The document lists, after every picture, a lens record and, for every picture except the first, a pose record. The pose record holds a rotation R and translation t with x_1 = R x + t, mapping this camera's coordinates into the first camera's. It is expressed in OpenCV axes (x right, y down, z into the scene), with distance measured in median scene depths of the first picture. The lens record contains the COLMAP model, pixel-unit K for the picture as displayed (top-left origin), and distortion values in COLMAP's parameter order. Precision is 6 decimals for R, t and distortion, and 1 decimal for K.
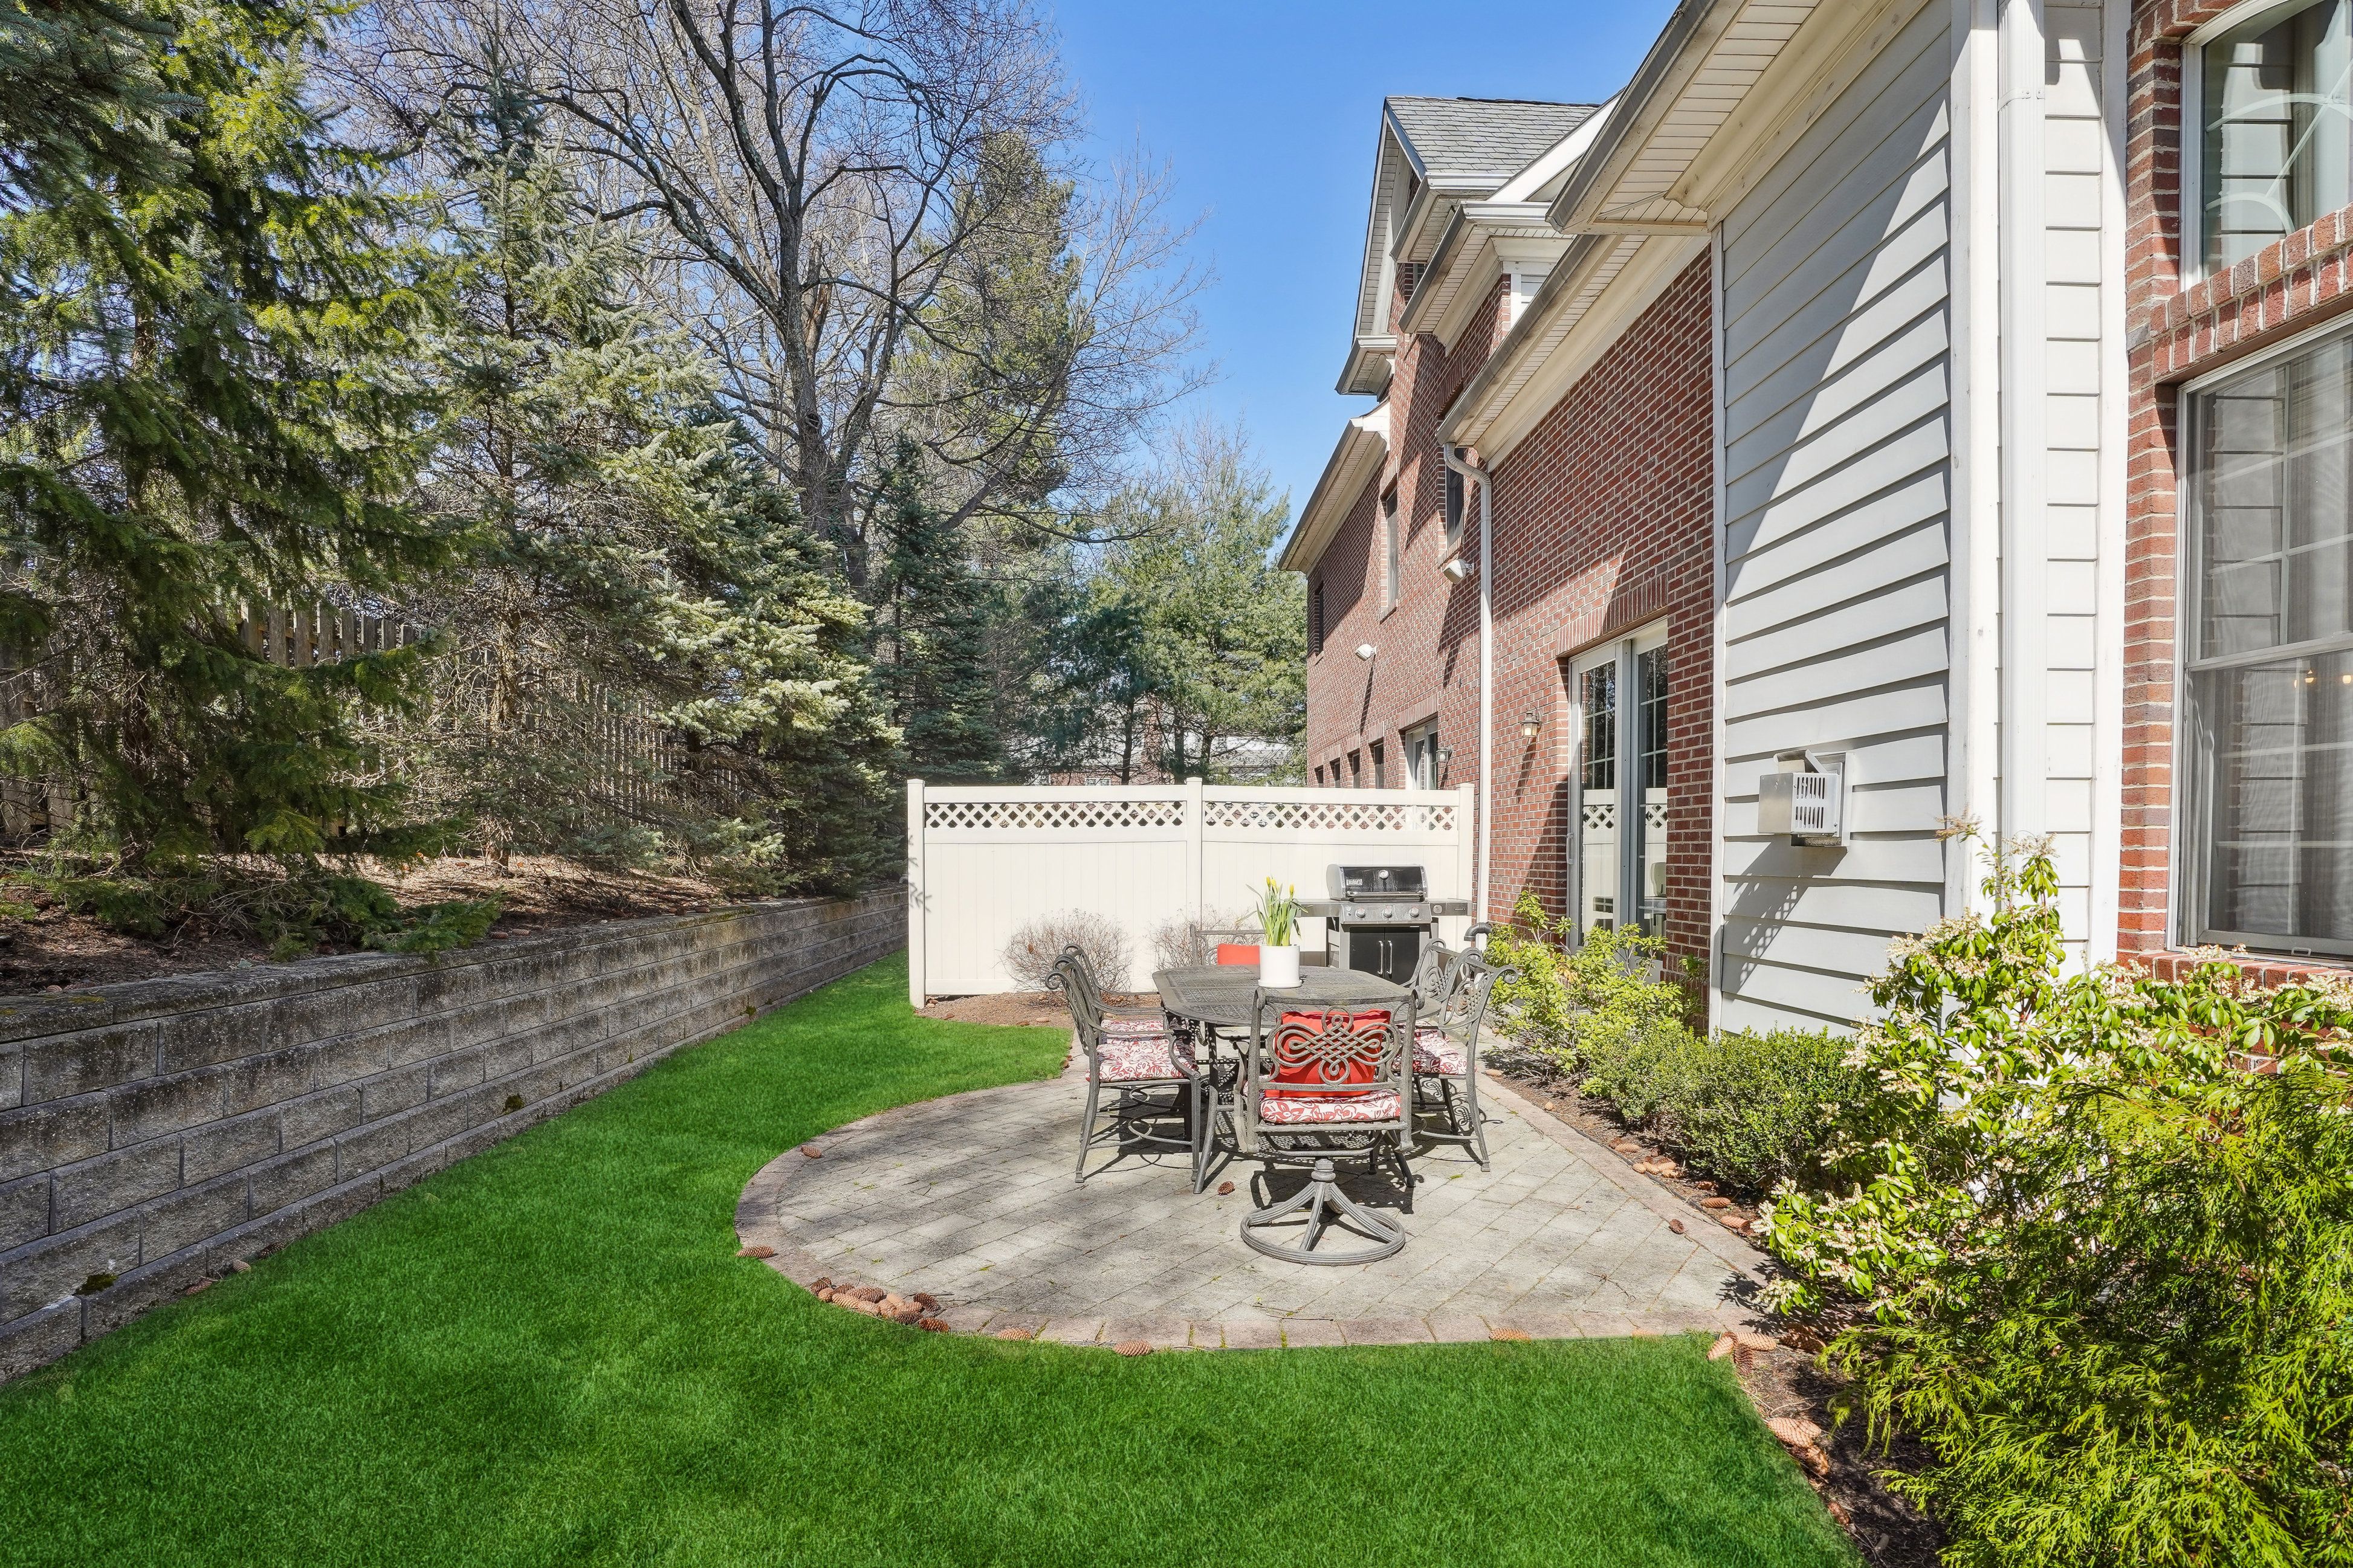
lens RADIAL K [[1091.4, 0, 1172.5], [0, 1091.4, 875.5], [0, 0, 1]] dist [-0.008648, 0.006786]
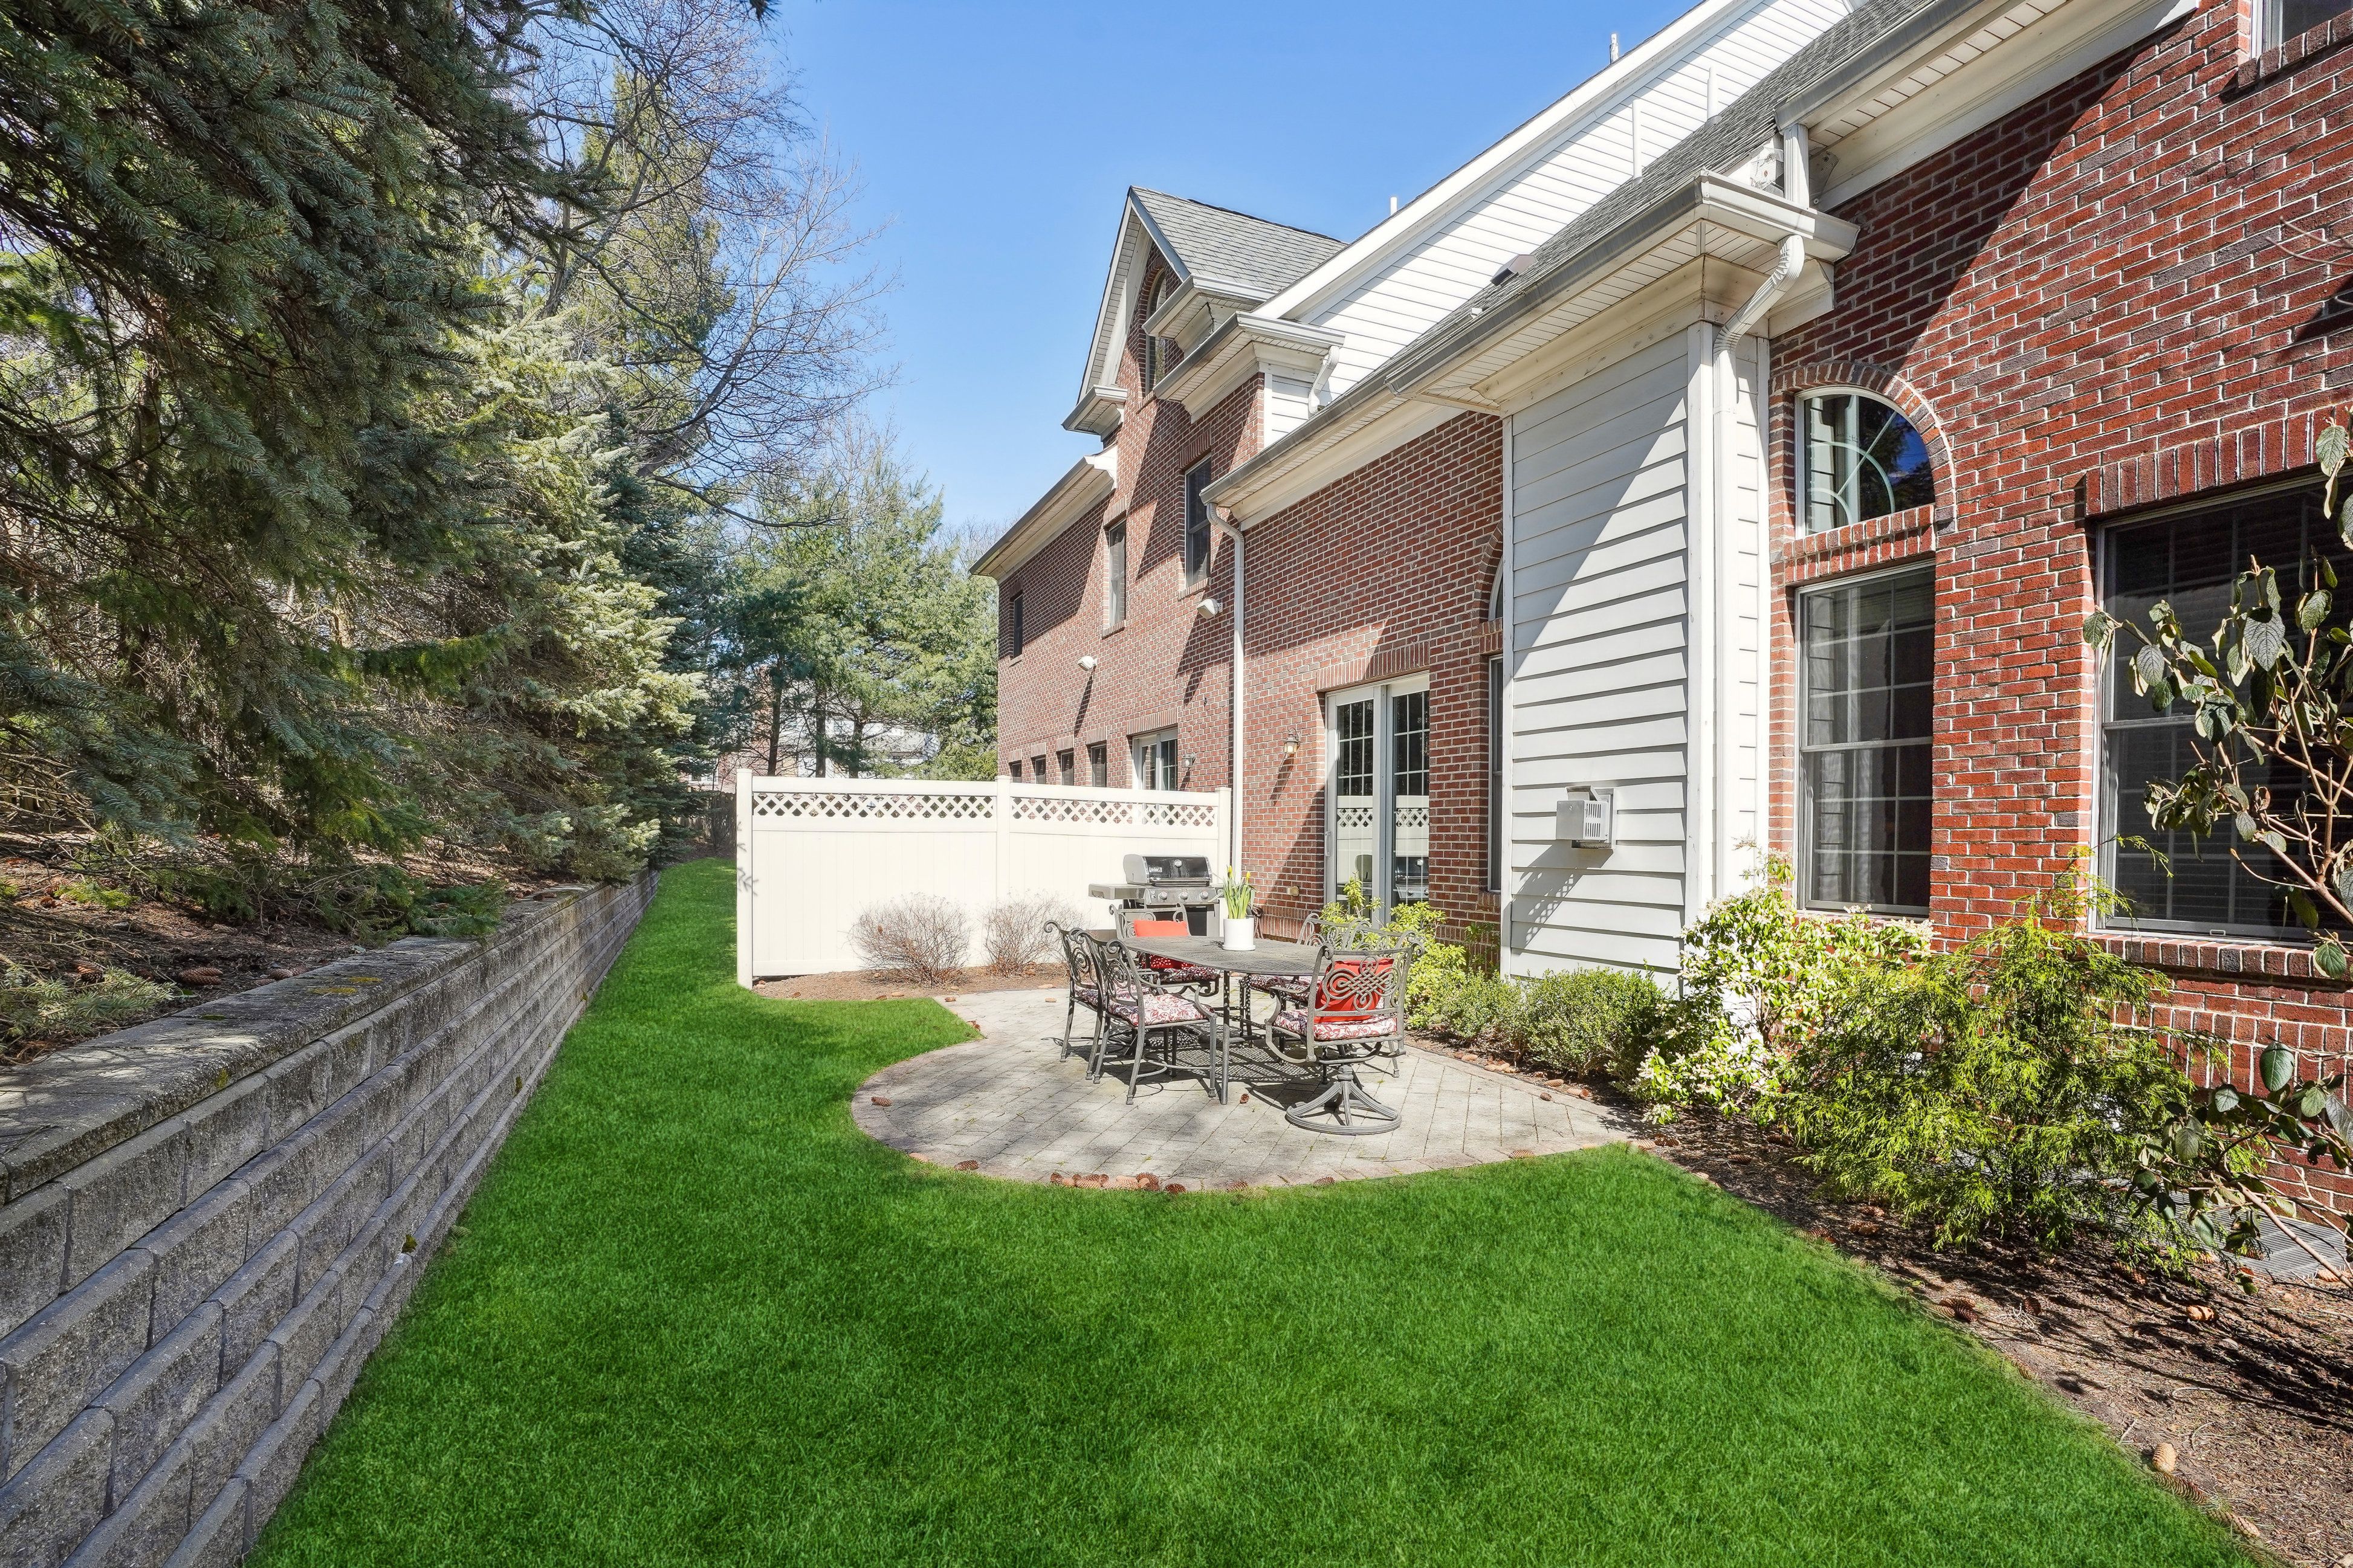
lens RADIAL K [[1091.4, 0, 1145.7], [0, 1091.4, 846.0], [0, 0, 1]] dist [-0.008648, 0.006786]
pose [[0.937454, 0.011579, 0.347915, -0.315052], [-0.006221, 0.999844, -0.016514, -0.000478], [-0.348052, 0.013317, 0.937381, -0.129228]]
